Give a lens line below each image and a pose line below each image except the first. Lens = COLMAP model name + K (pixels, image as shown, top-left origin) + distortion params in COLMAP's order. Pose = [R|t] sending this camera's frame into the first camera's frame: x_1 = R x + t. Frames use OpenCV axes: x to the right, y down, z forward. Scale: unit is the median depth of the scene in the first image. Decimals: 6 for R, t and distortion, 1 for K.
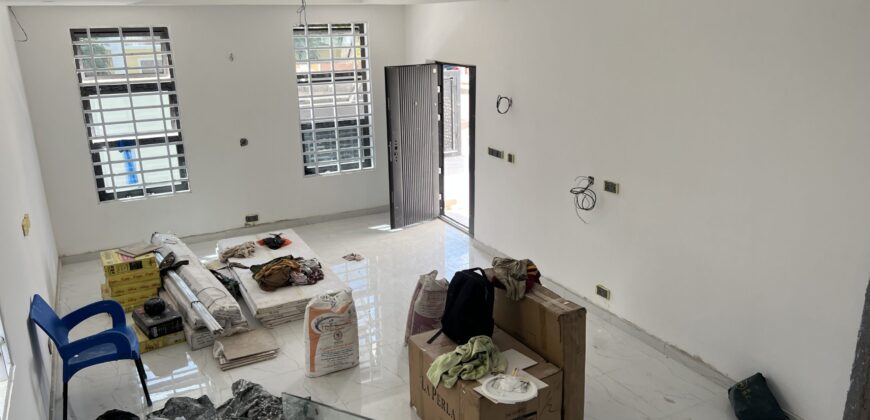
lens RADIAL K [[653.9, 0, 435.0], [0, 653.9, 210.0], [0, 0, 1]] dist [0.098562, -0.162203]
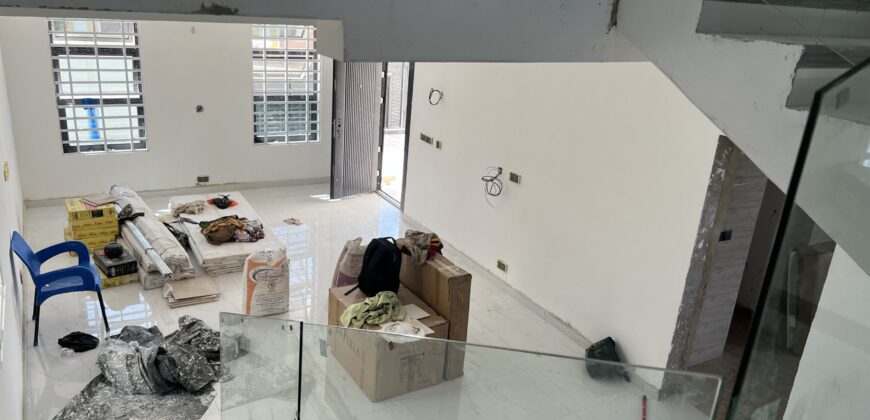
lens RADIAL K [[697.8, 0, 429.9], [0, 697.8, 219.3], [0, 0, 1]] dist [0.081969, -0.122541]
pose [[0.995999, 0.075300, 0.048117, 0.054528], [-0.077738, 0.995670, 0.050966, -0.011457], [-0.044071, -0.054502, 0.997541, -0.217293]]
